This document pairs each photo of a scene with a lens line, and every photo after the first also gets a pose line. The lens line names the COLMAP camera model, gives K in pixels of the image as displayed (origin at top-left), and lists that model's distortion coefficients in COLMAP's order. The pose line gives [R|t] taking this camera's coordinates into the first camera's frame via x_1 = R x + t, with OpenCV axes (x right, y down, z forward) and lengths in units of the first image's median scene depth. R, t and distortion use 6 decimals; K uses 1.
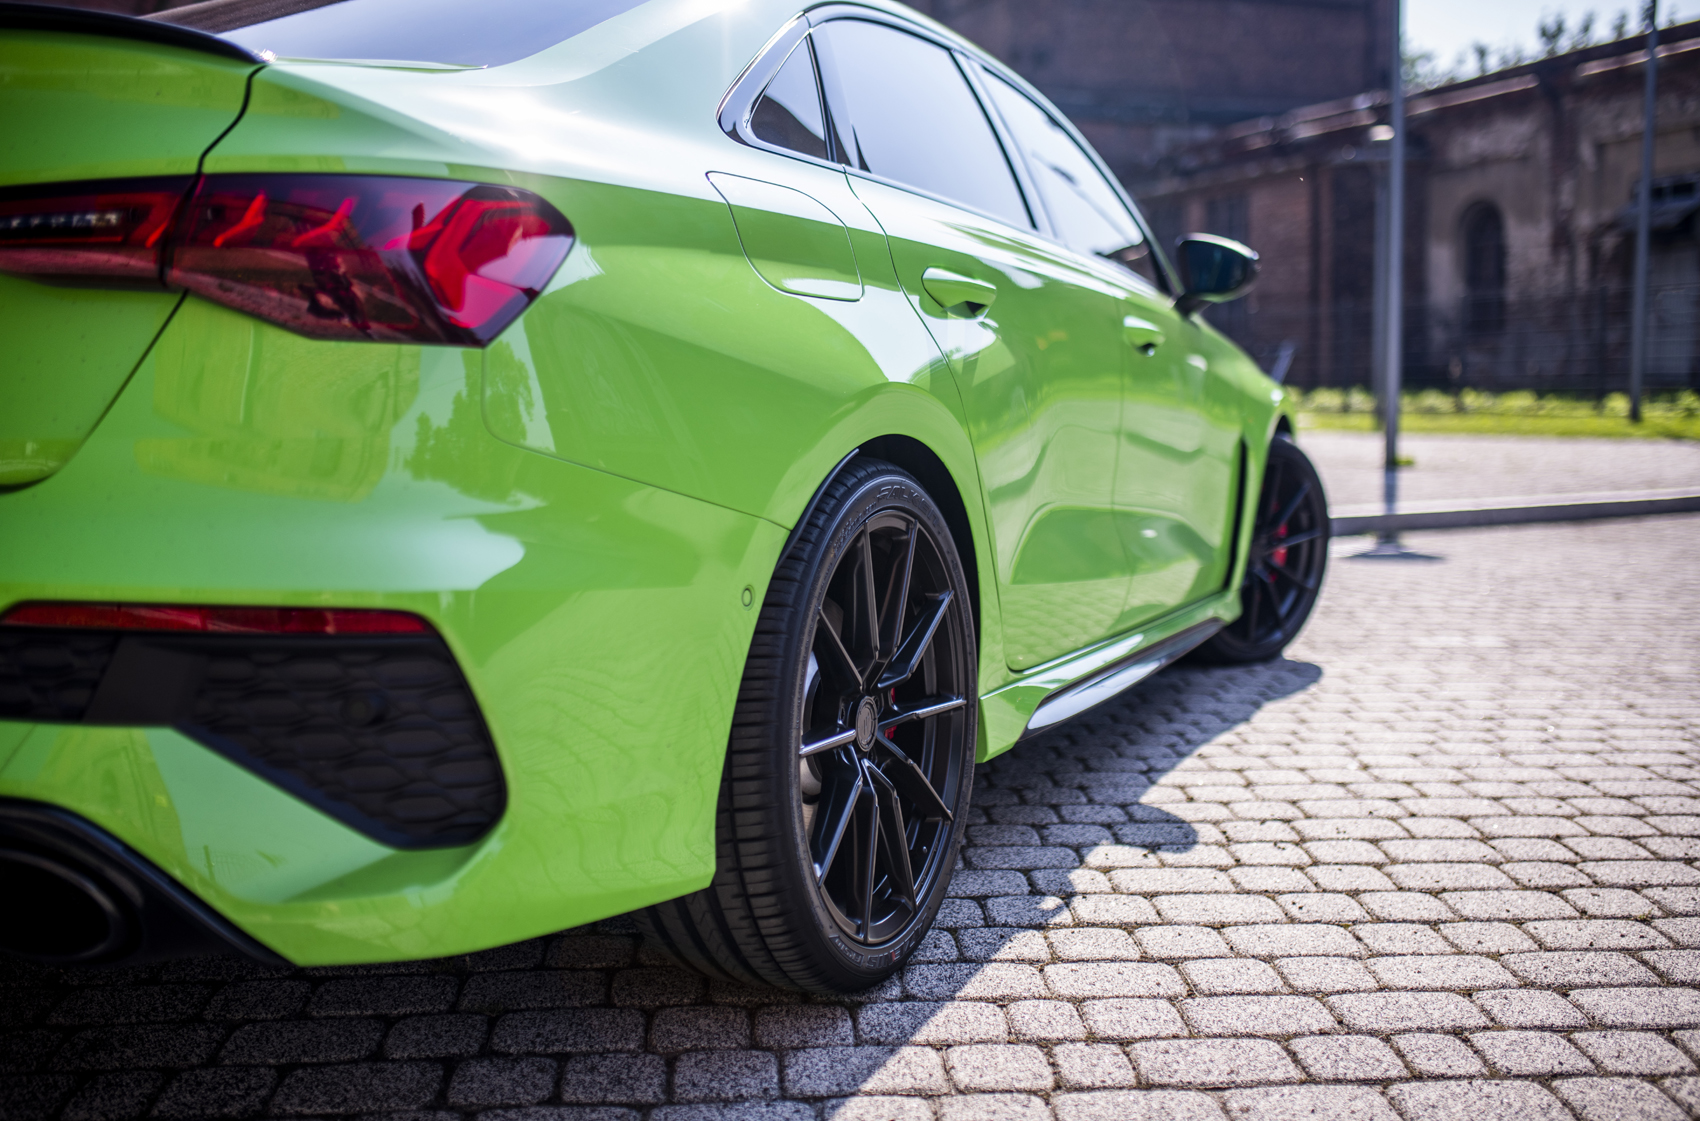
lens RADIAL K [[1651.4, 0, 872.5], [0, 1651.4, 559.7], [0, 0, 1]] dist [-0.058230, 0.073272]
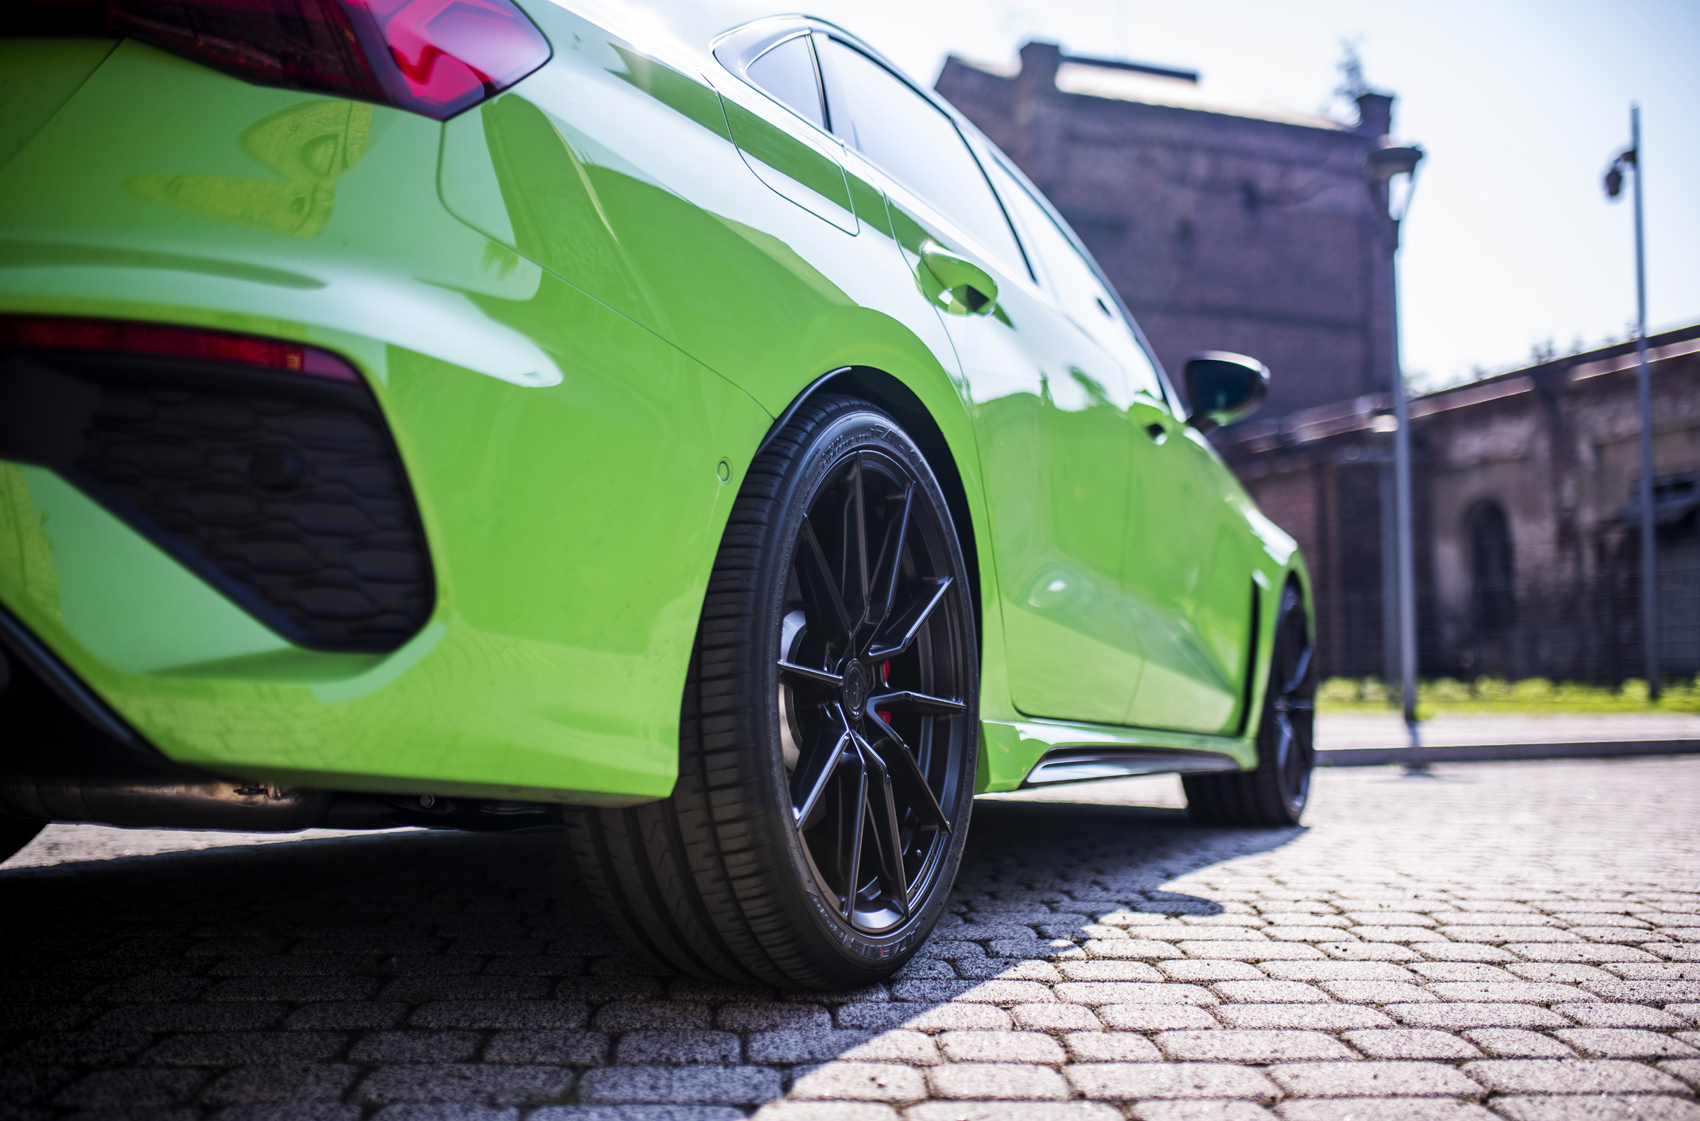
lens RADIAL K [[1639.8, 0, 878.9], [0, 1639.8, 500.9], [0, 0, 1]] dist [-0.011616, -0.018450]
pose [[0.999800, 0.019136, -0.005858, 0.011412], [-0.019950, 0.976241, -0.215767, 0.184226], [0.001590, 0.215841, 0.976427, 0.094429]]
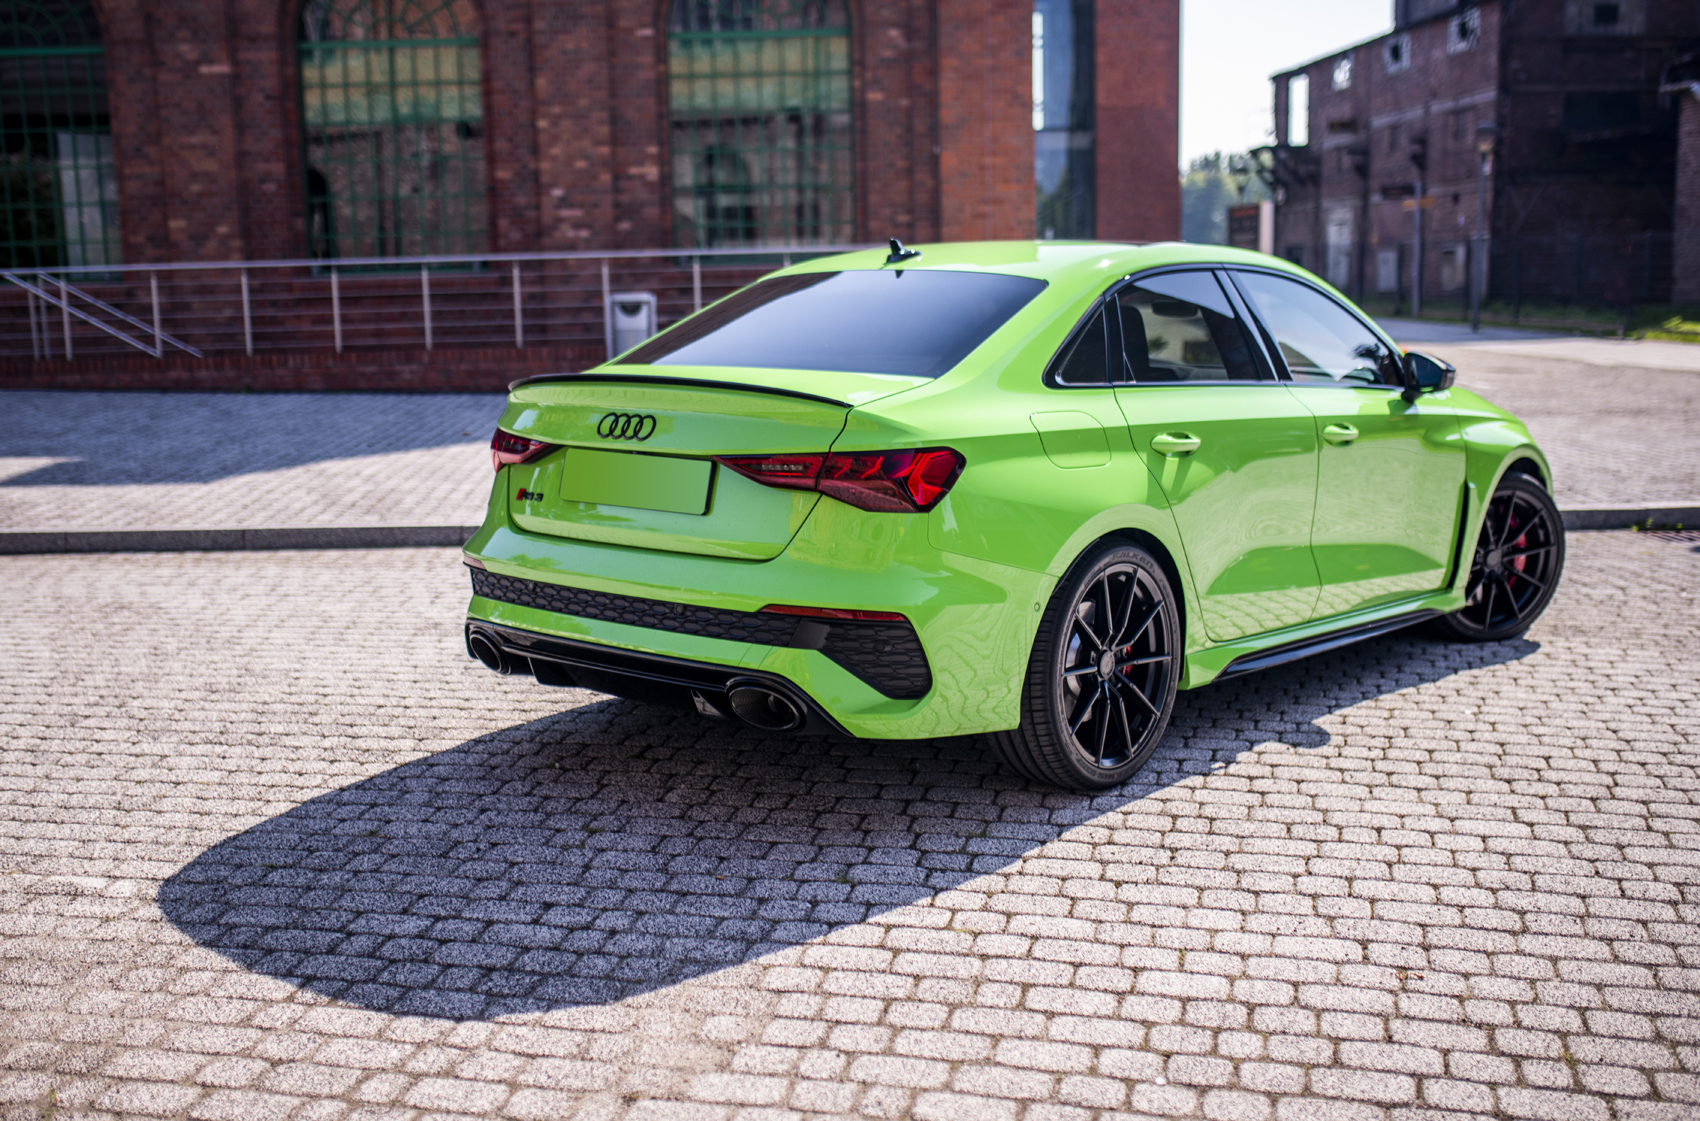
lens RADIAL K [[1792.3, 0, 803.1], [0, 1792.3, 559.8], [0, 0, 1]] dist [-0.046093, 0.053438]
pose [[0.949052, 0.040222, -0.312542, 0.316992], [-0.026789, 0.998528, 0.047159, -0.122600], [0.313979, -0.036384, 0.948732, -1.200332]]
